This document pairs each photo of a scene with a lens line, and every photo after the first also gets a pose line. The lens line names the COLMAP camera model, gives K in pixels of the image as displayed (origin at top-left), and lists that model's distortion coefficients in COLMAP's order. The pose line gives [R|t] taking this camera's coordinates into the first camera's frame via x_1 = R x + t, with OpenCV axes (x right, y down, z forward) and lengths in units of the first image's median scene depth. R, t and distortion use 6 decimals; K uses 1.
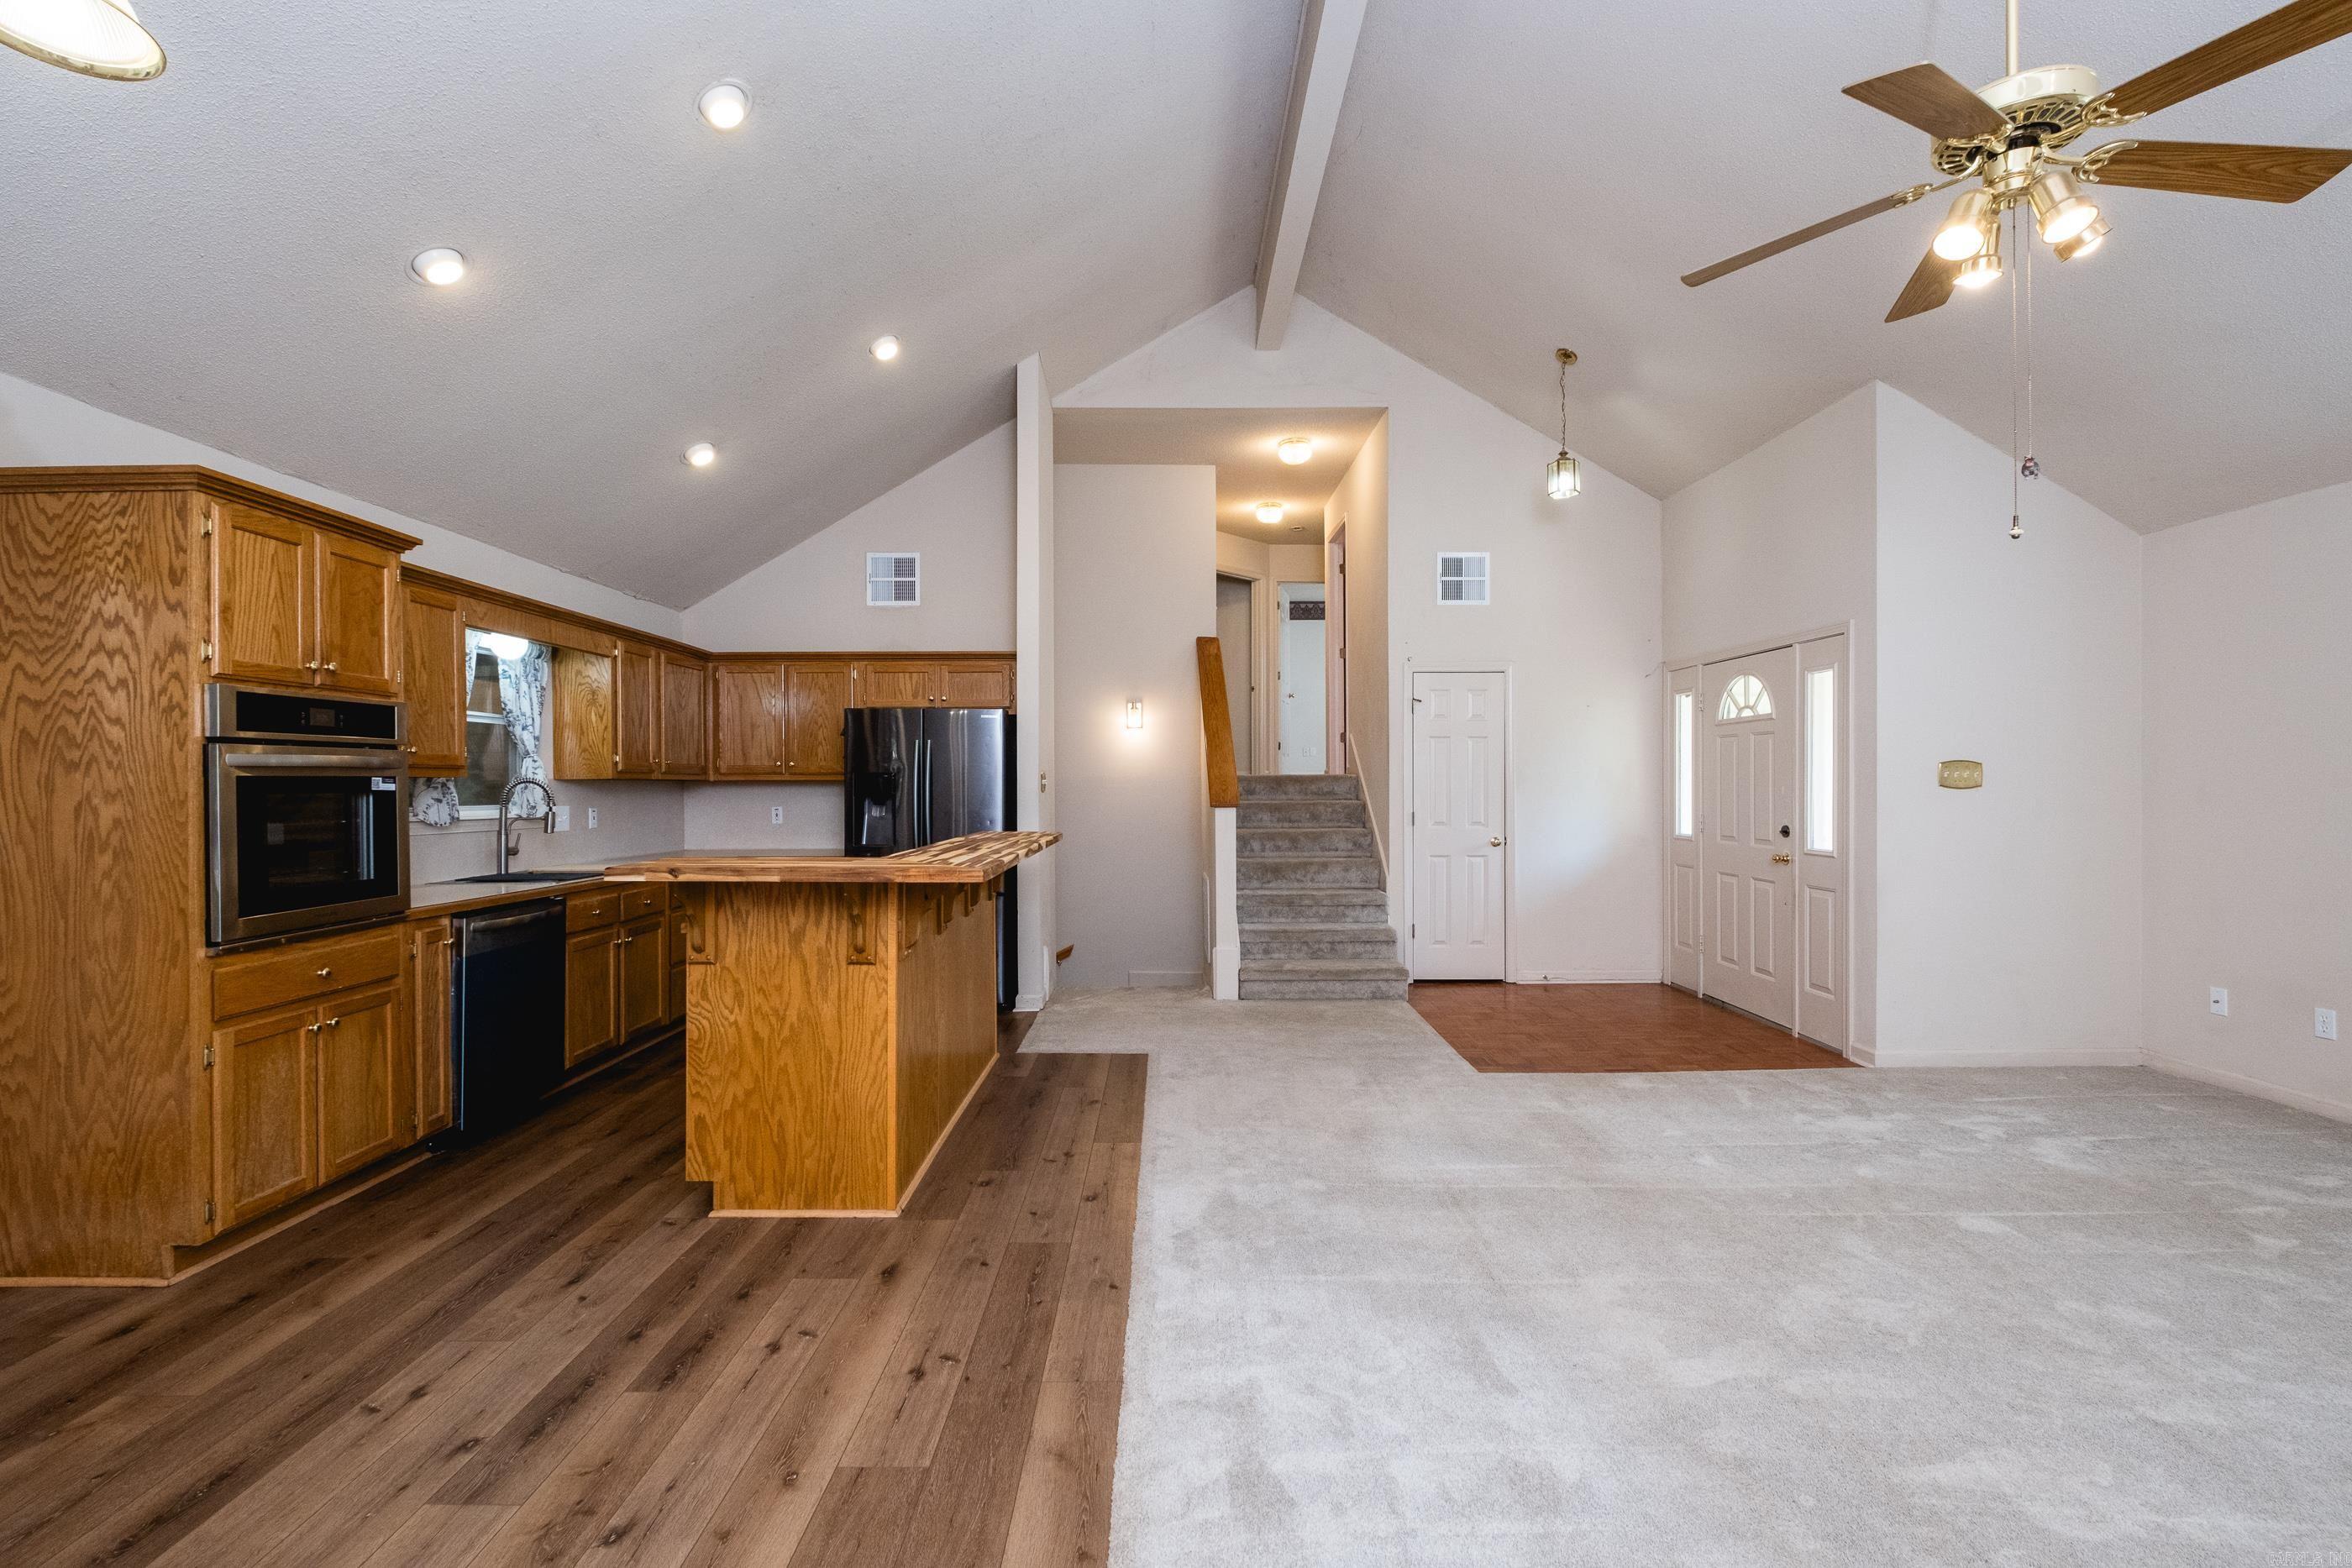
lens RADIAL K [[1017.4, 0, 1175.1], [0, 1017.4, 779.3], [0, 0, 1]] dist [0.010161, -0.006573]
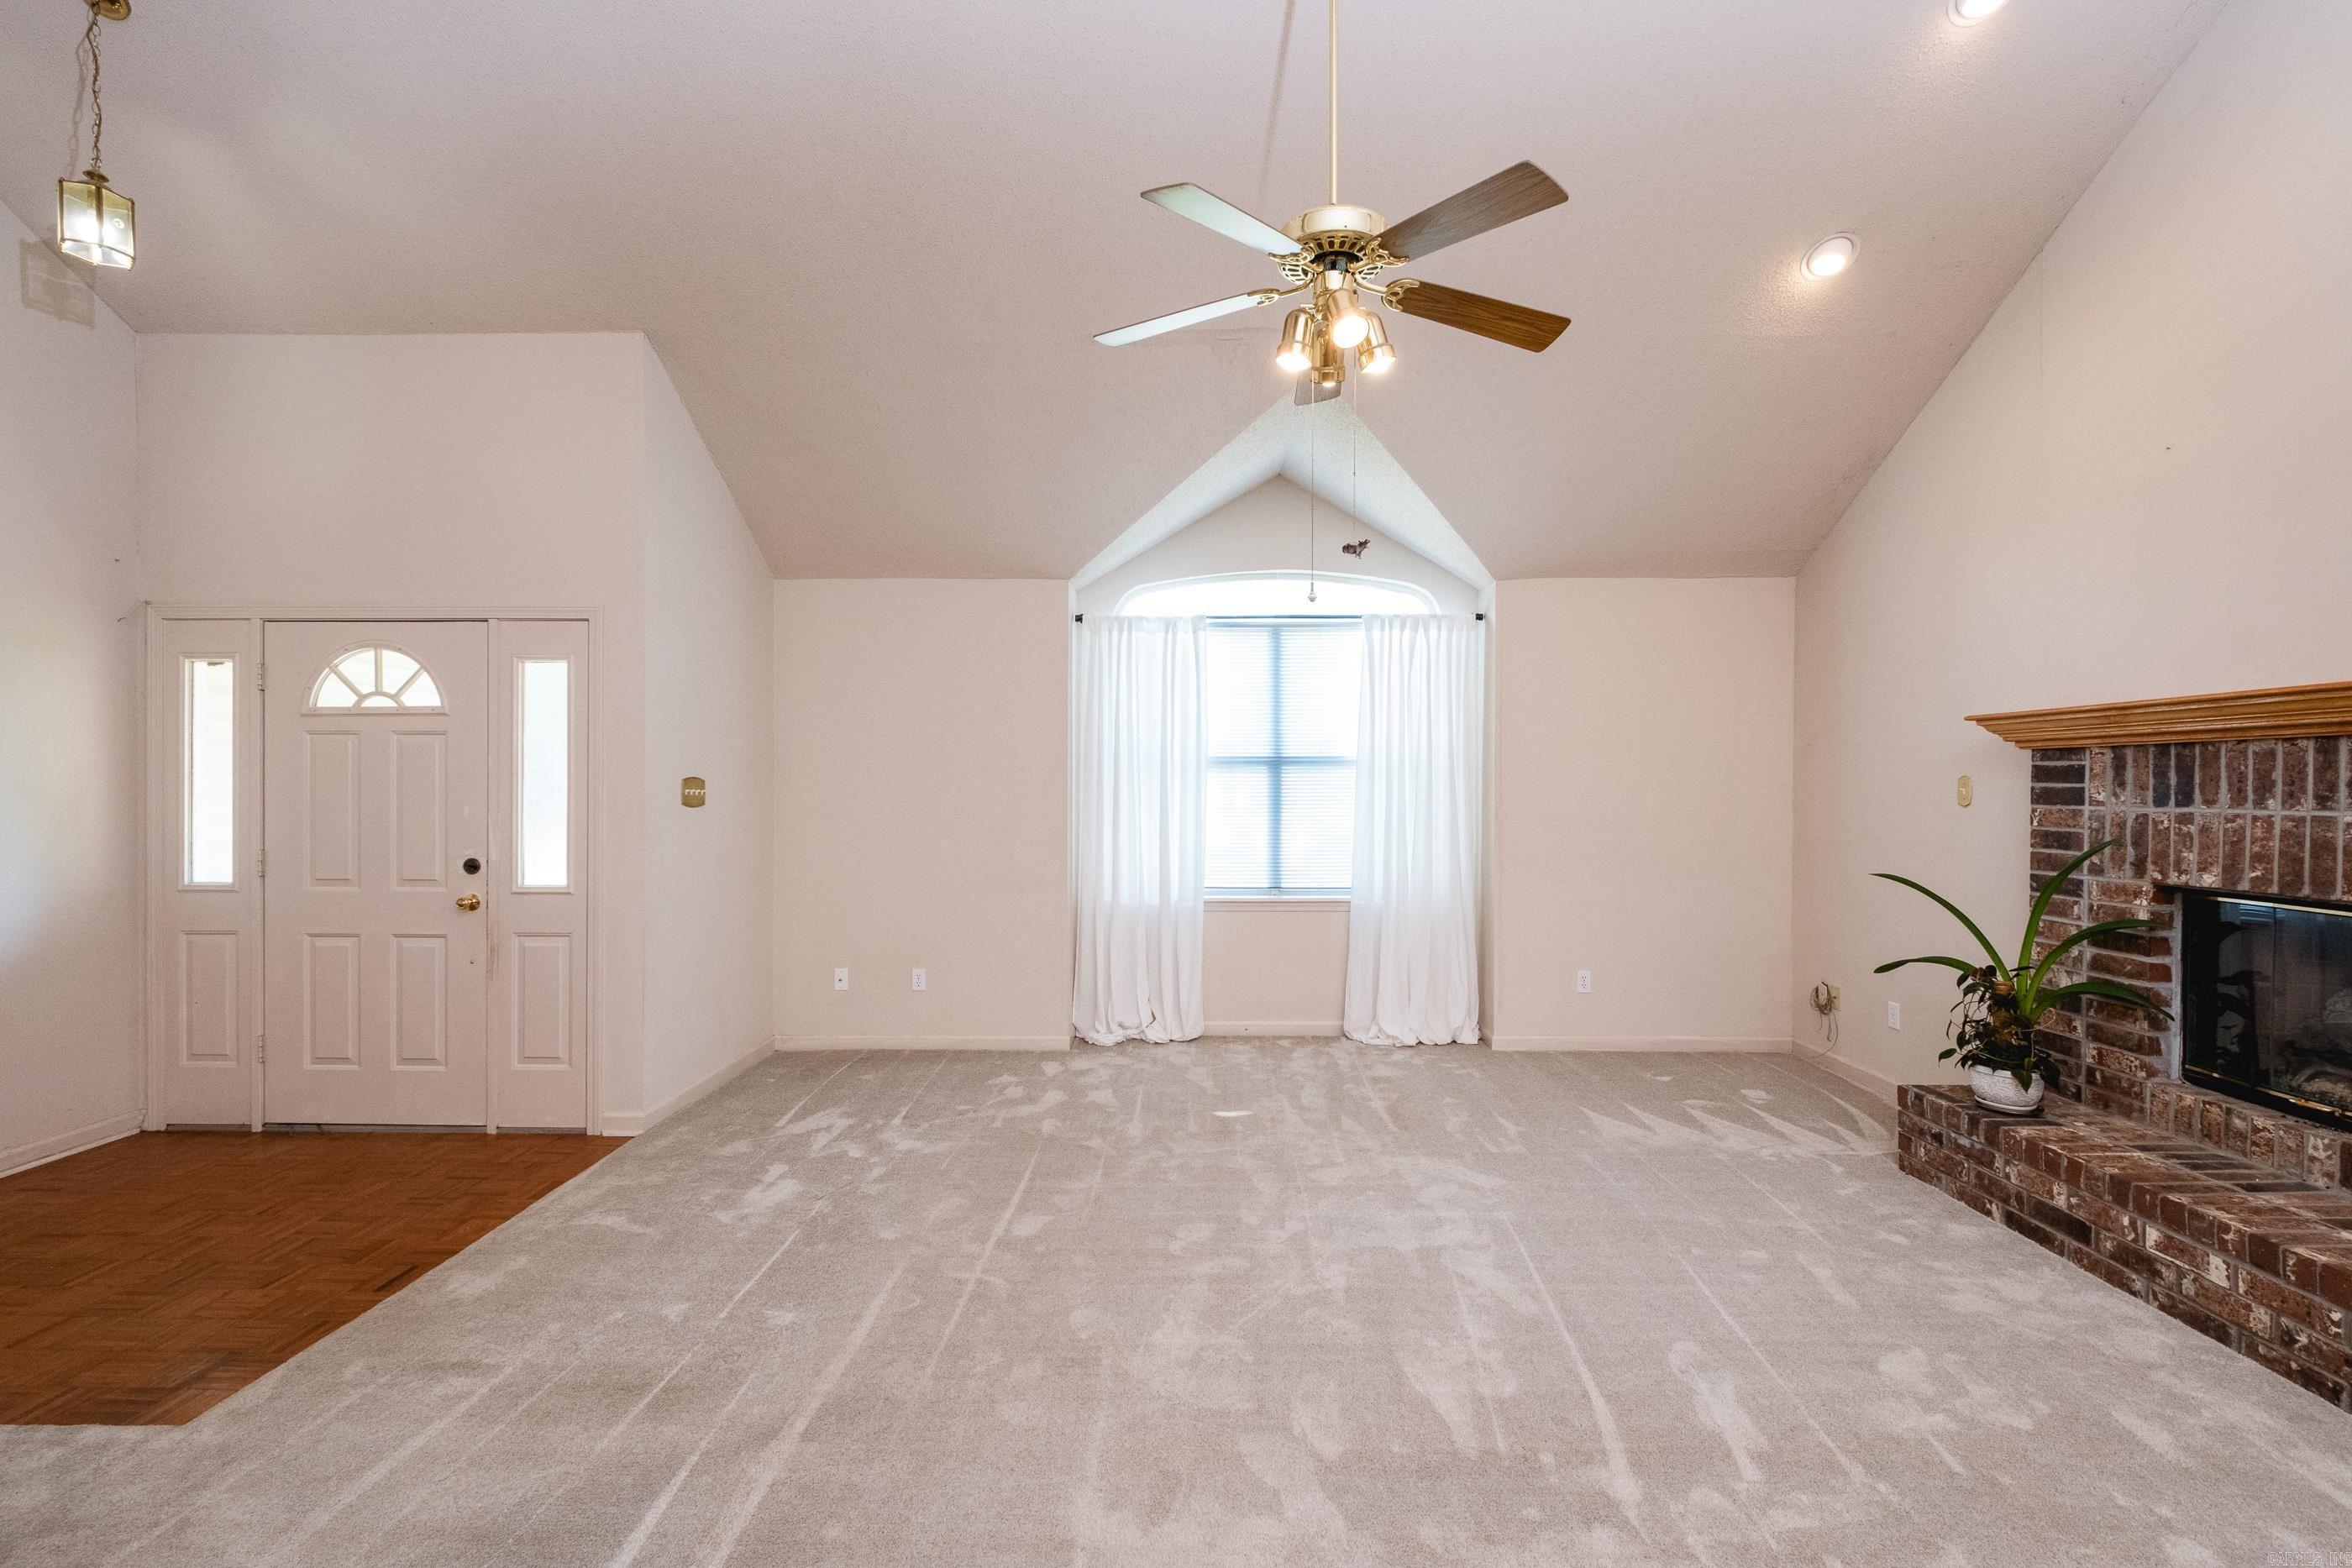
lens RADIAL K [[1008.6, 0, 1183.8], [0, 1008.6, 785.3], [0, 0, 1]] dist [0.014258, -0.007622]
pose [[0.014612, 0.006429, 0.999873, -0.155303], [-0.005872, 0.999963, -0.006343, -0.007381], [-0.999876, -0.005778, 0.014649, 0.503855]]
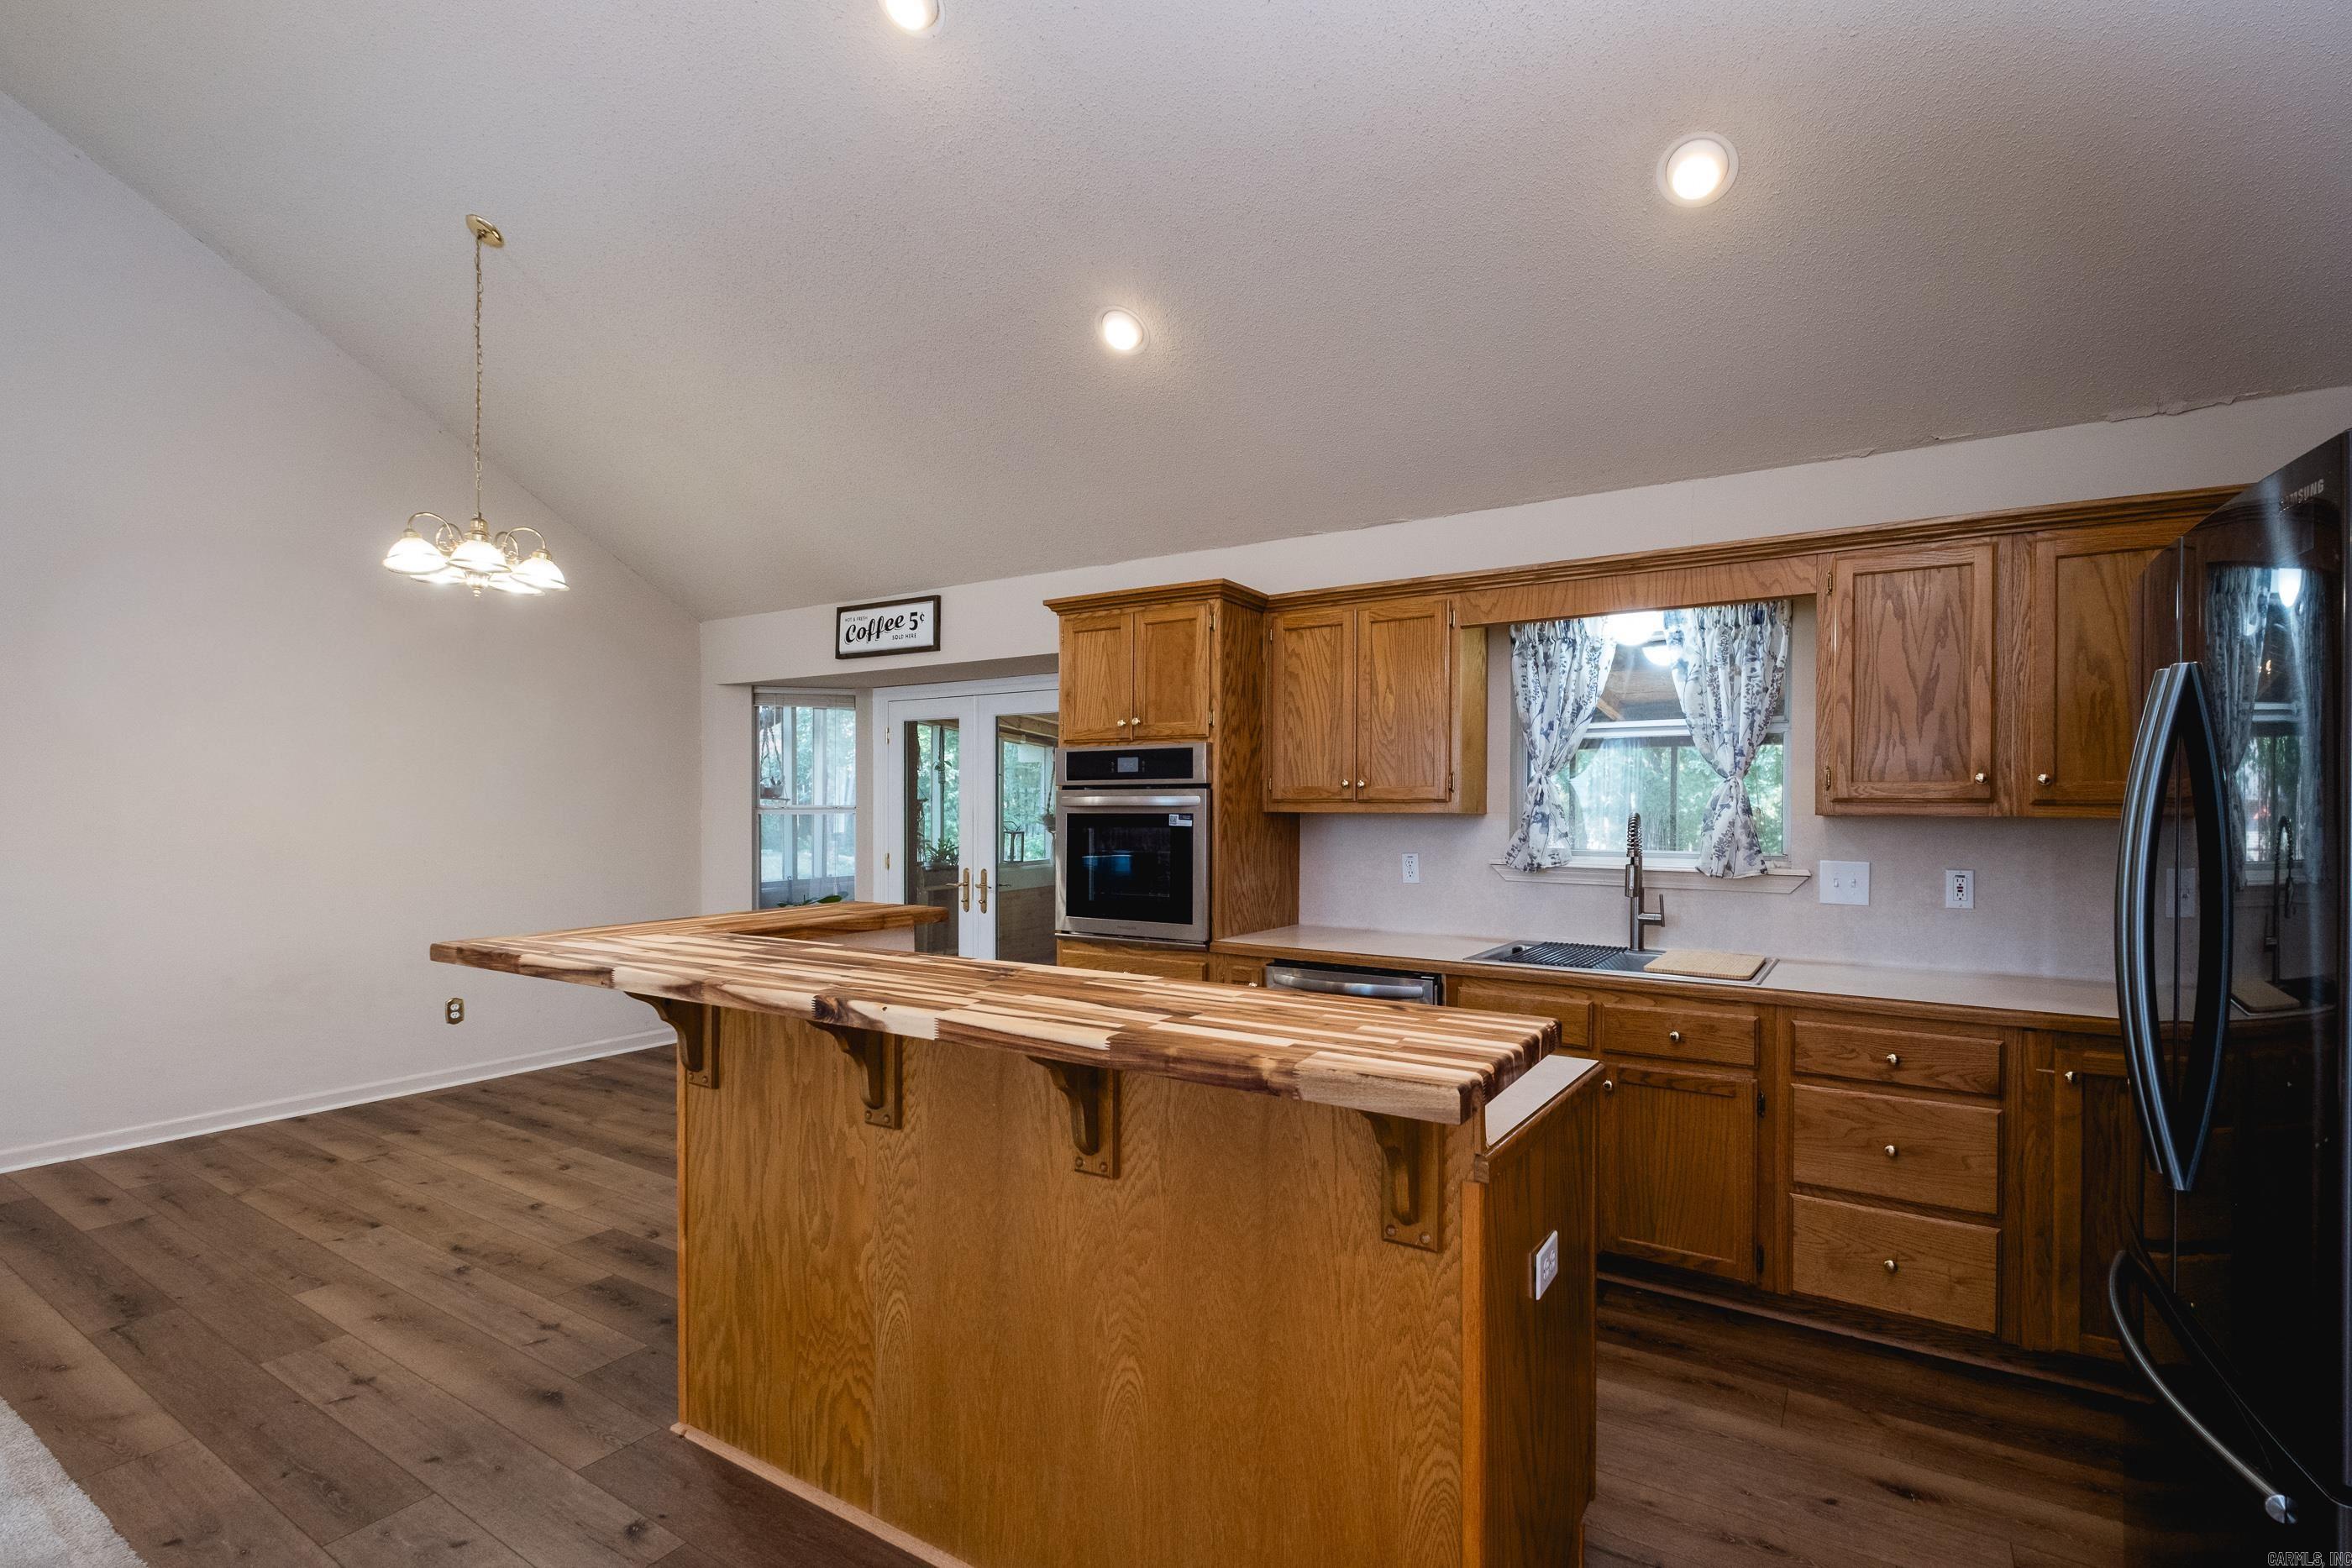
lens RADIAL K [[1054.0, 0, 1268.6], [0, 1054.0, 817.6], [0, 0, 1]] dist [0.012749, -0.006830]
pose [[-0.513173, 0.010514, -0.858221, 0.094590], [0.002824, 0.999940, 0.010562, -0.006627], [0.858281, 0.002996, -0.513172, 1.098853]]
